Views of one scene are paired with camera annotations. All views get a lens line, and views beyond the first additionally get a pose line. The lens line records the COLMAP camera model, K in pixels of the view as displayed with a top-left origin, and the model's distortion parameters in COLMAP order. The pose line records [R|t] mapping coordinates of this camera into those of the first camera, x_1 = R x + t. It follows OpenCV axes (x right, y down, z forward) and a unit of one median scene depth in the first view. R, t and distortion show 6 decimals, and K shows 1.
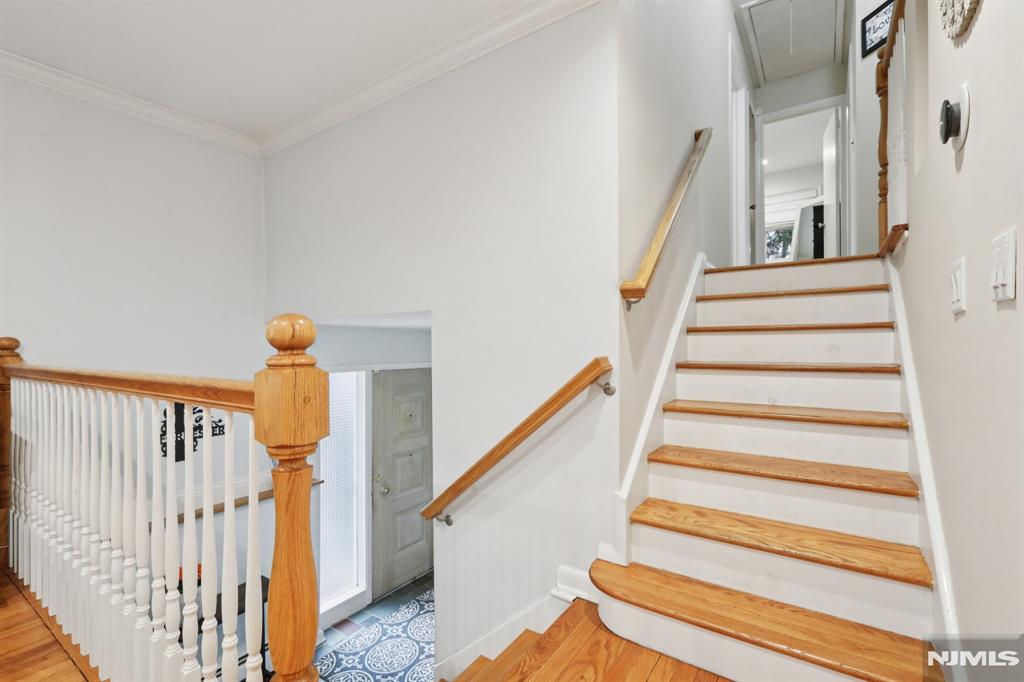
lens RADIAL K [[458.5, 0, 512.1], [0, 458.5, 344.3], [0, 0, 1]] dist [-0.002109, 0.001604]
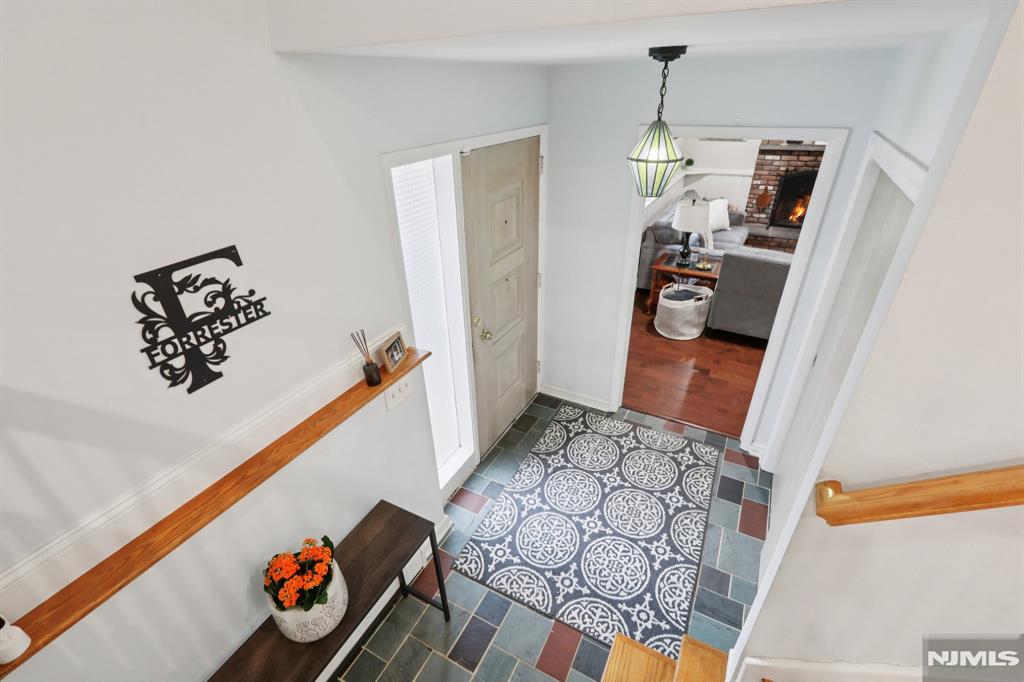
lens RADIAL K [[458.5, 0, 508.2], [0, 458.5, 345.8], [0, 0, 1]] dist [-0.002109, 0.001604]
pose [[0.994069, -0.062395, 0.089074, -0.337709], [0.008787, 0.862449, 0.506067, -0.022427], [-0.108398, -0.502283, 0.857882, 0.428974]]
